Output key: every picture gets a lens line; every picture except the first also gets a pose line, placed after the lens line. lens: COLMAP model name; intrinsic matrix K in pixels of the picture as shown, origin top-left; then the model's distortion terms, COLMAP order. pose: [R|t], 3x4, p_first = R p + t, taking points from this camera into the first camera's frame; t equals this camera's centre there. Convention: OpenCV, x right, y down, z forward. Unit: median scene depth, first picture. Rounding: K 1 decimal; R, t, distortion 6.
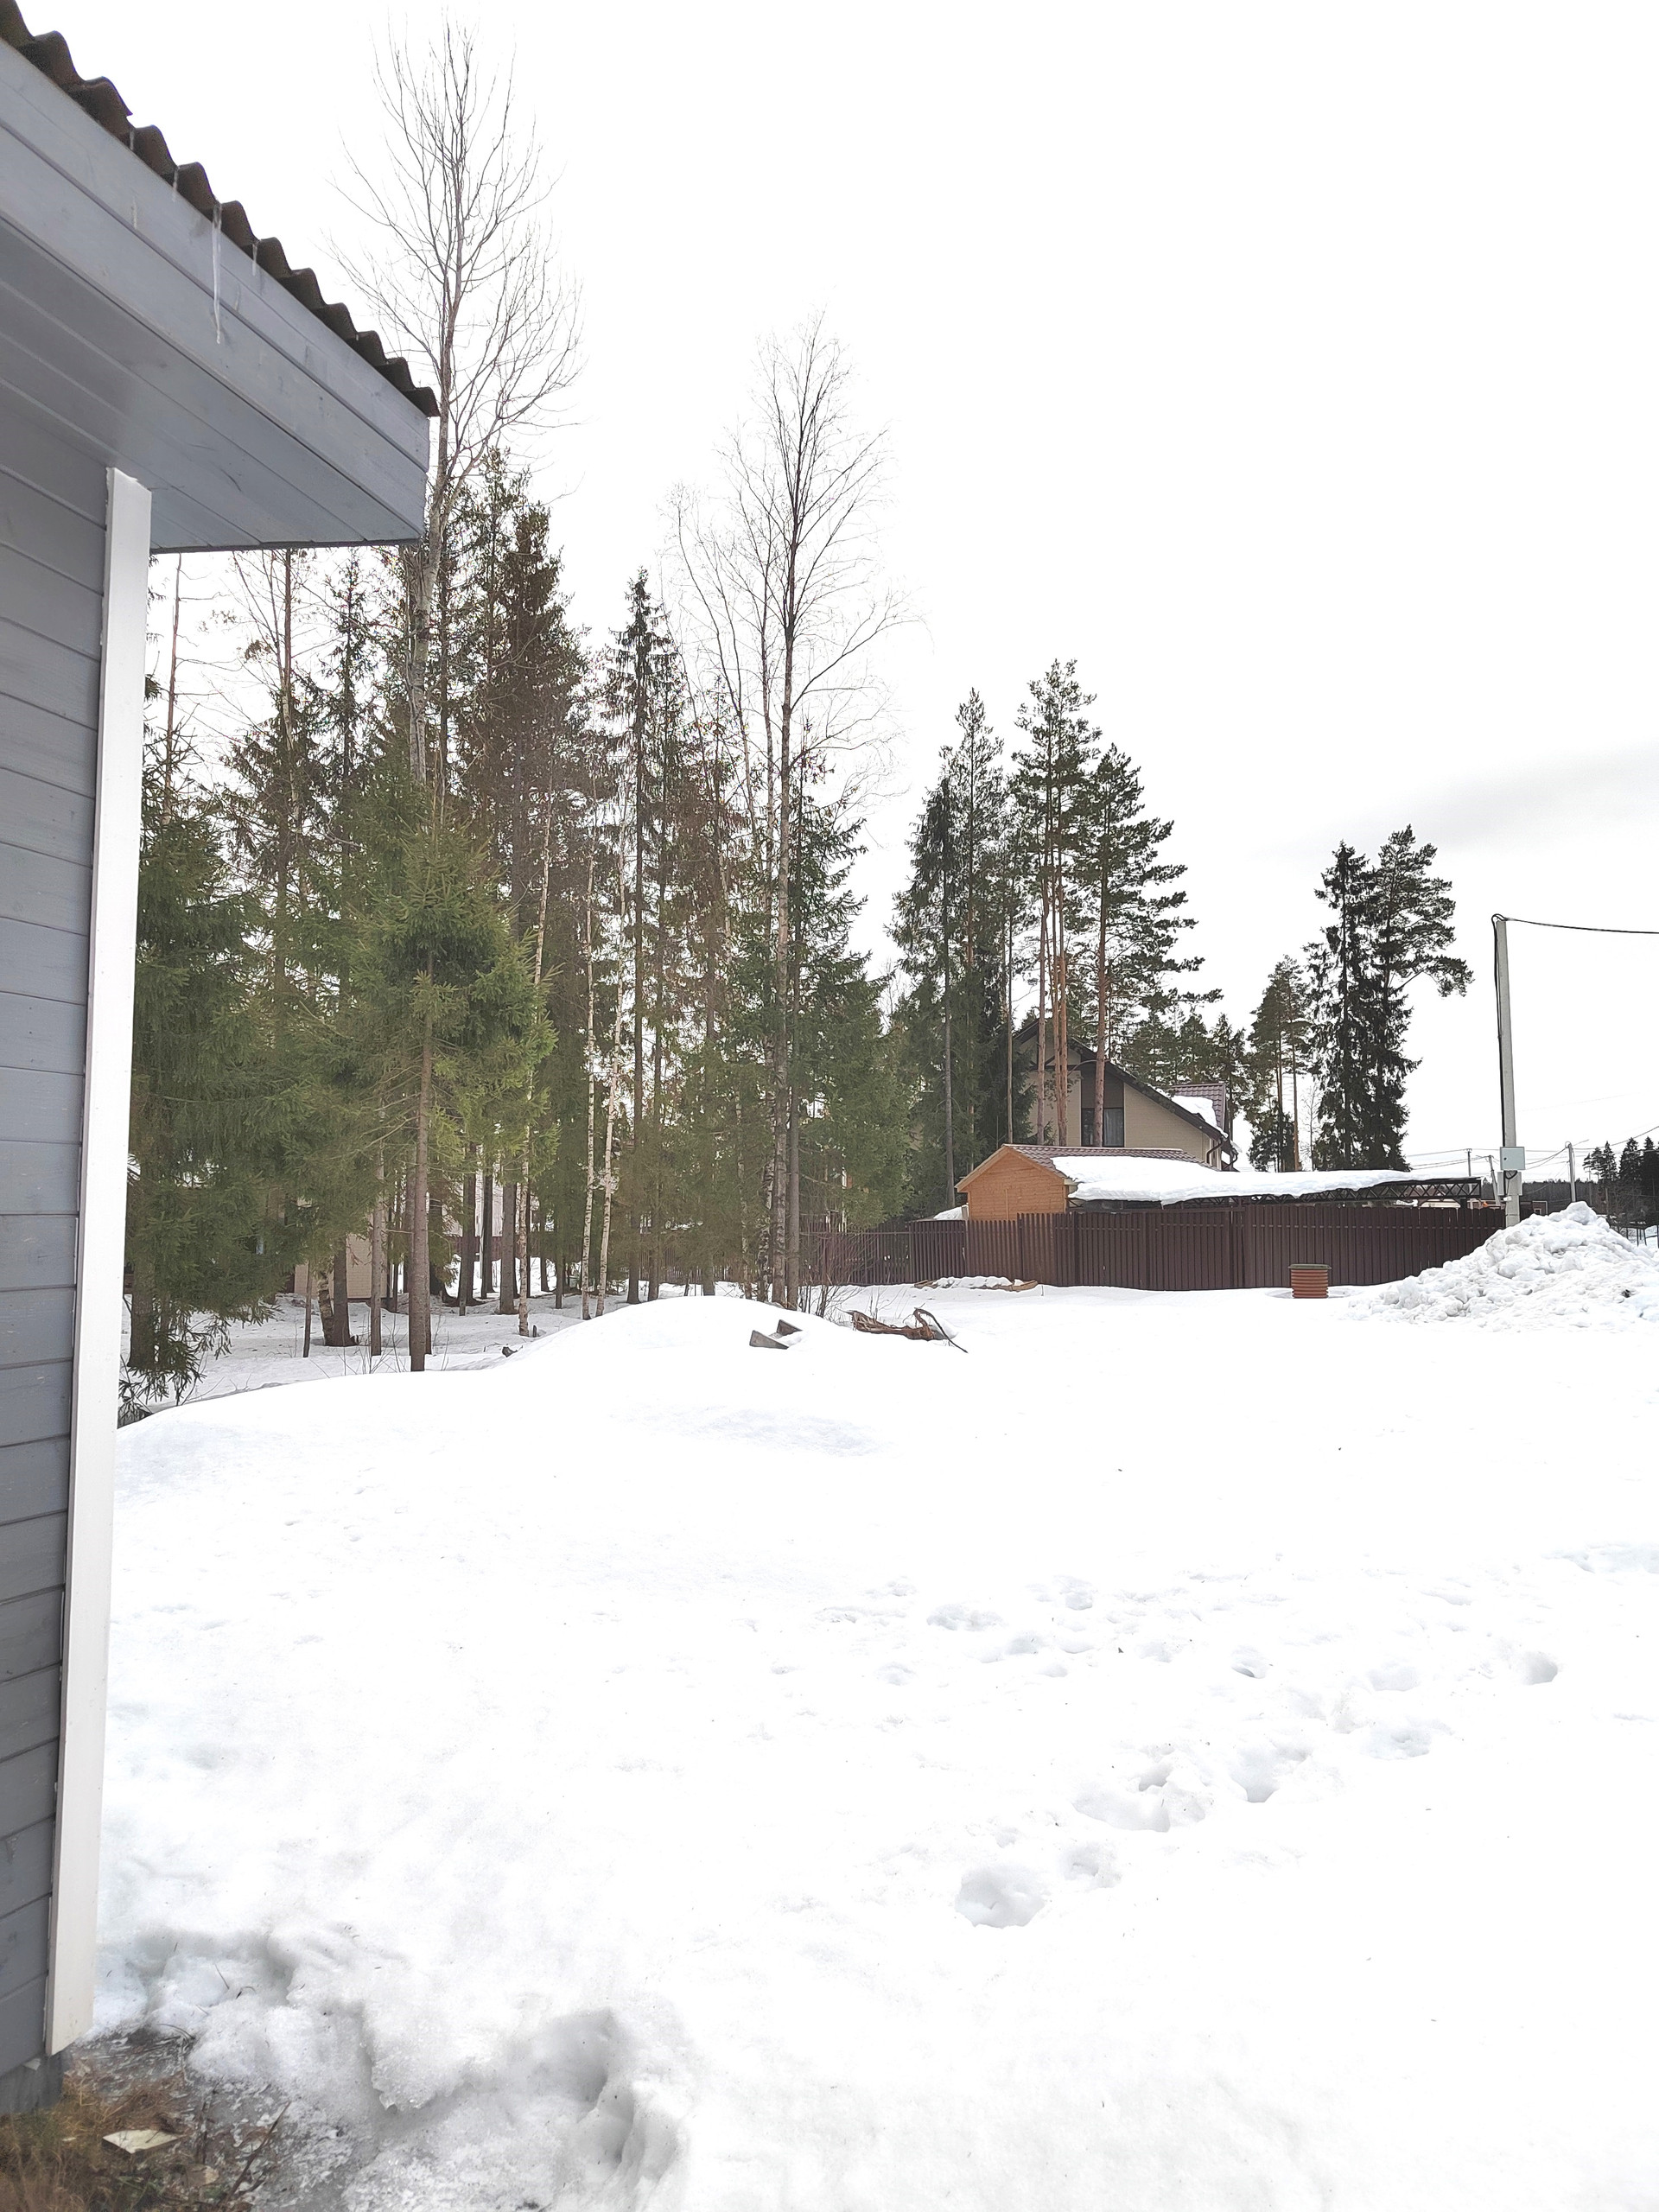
lens RADIAL K [[1472.8, 0, 820.4], [0, 1472.8, 1107.4], [0, 0, 1]] dist [0.042479, -0.025157]
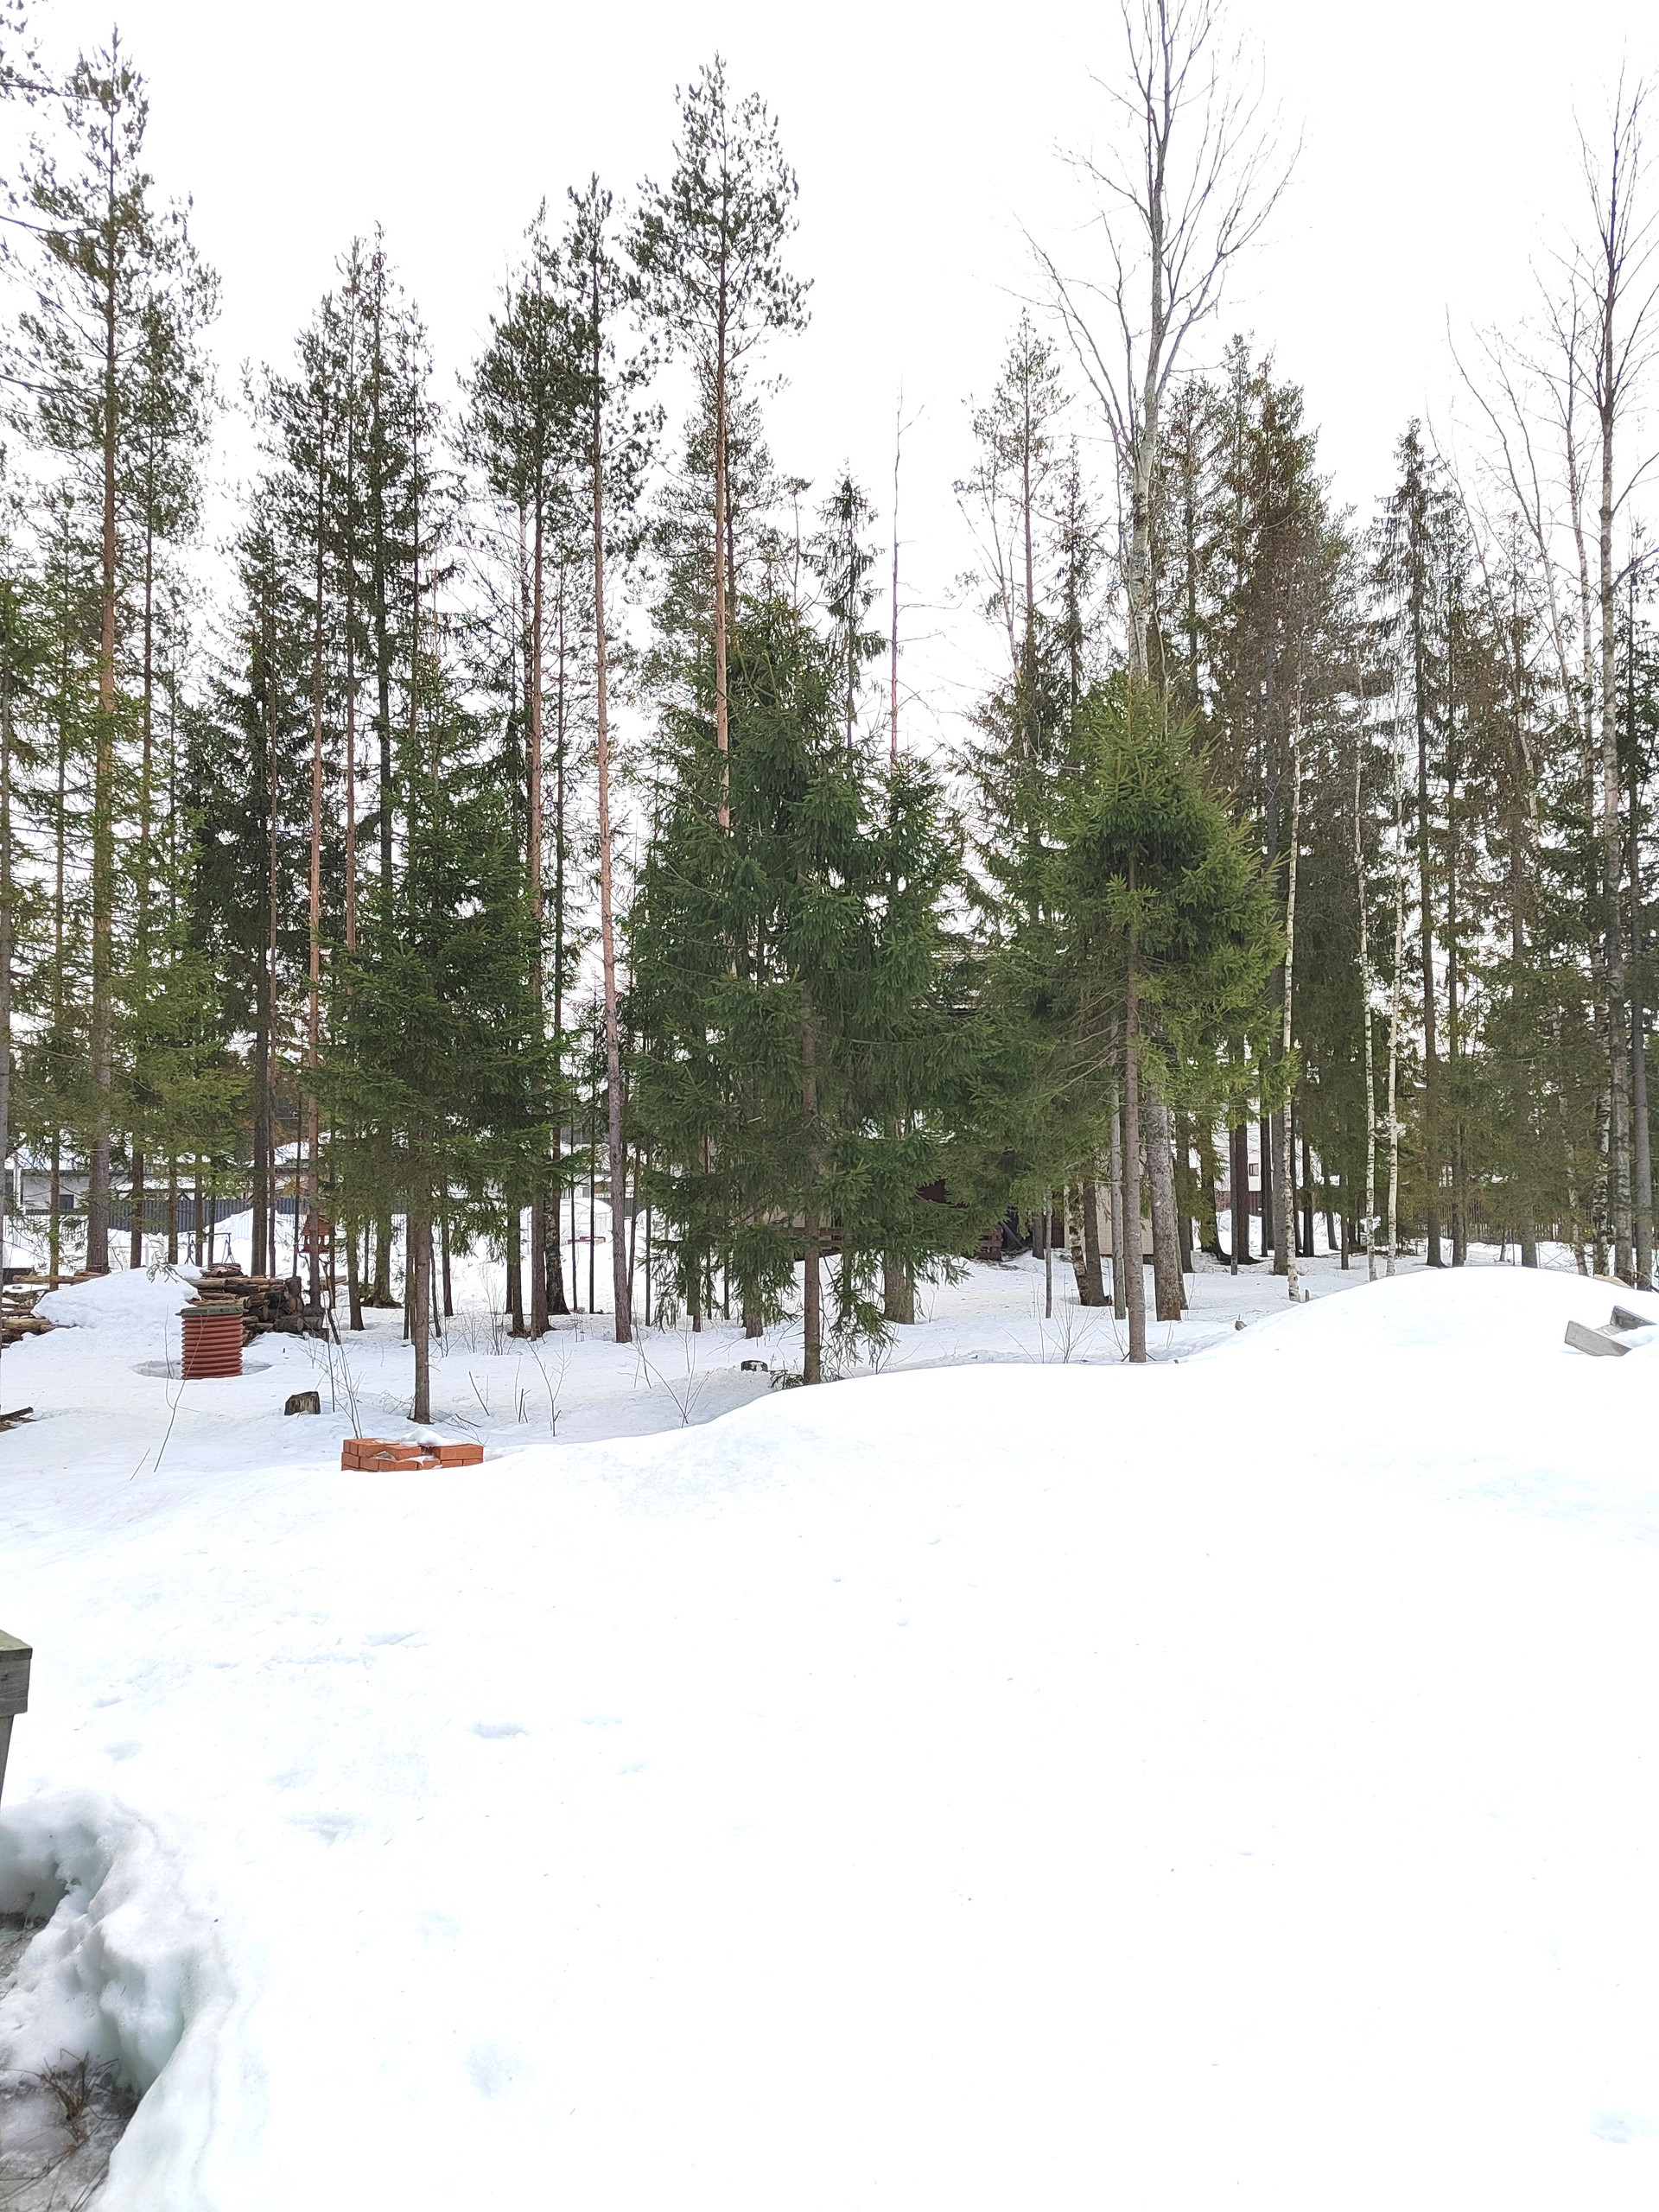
lens RADIAL K [[1472.8, 0, 820.4], [0, 1472.8, 1107.4], [0, 0, 1]] dist [0.042479, -0.025157]
pose [[0.865147, -0.036914, -0.500159, 0.000775], [0.051861, 0.998526, 0.016010, 0.008068], [0.498830, -0.039790, 0.865786, 0.078721]]
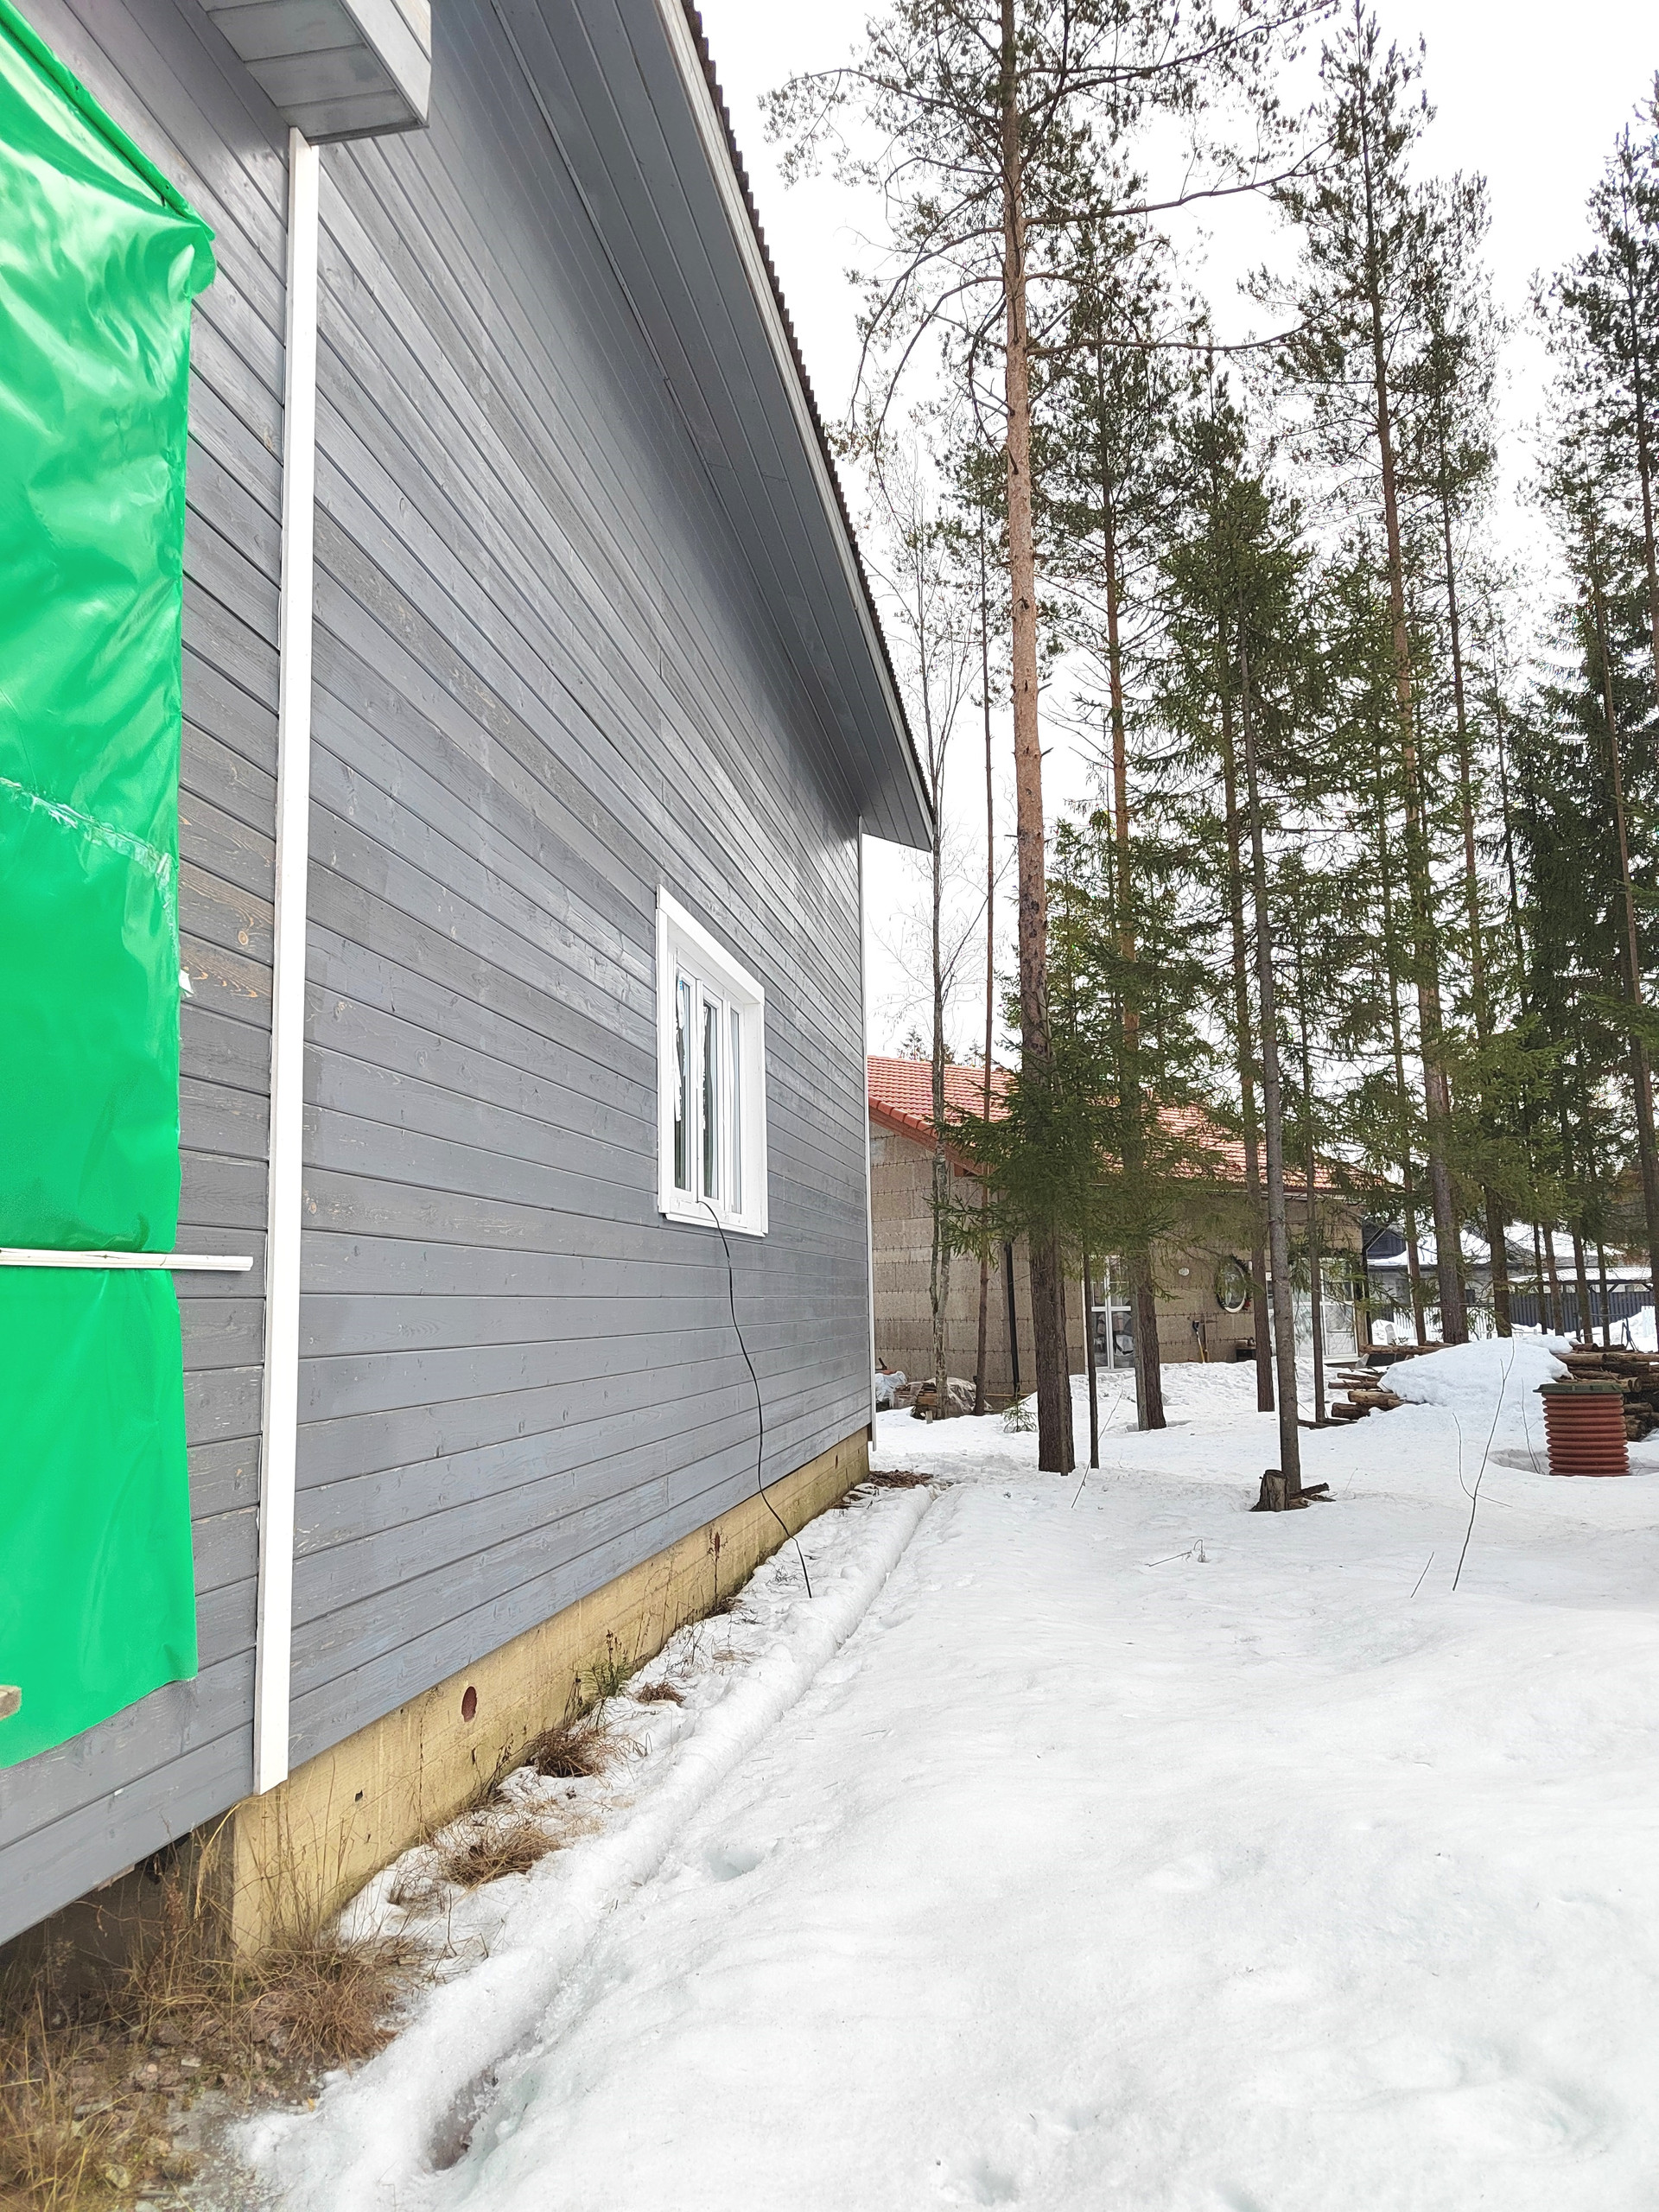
lens RADIAL K [[1481.8, 0, 829.5], [0, 1481.8, 1106.0], [0, 0, 1]] dist [0.006677, 0.003146]
pose [[0.162438, -0.140196, -0.976708, -0.093253], [0.097884, 0.987262, -0.125432, 0.036917], [0.981852, -0.075229, 0.174092, 0.173452]]
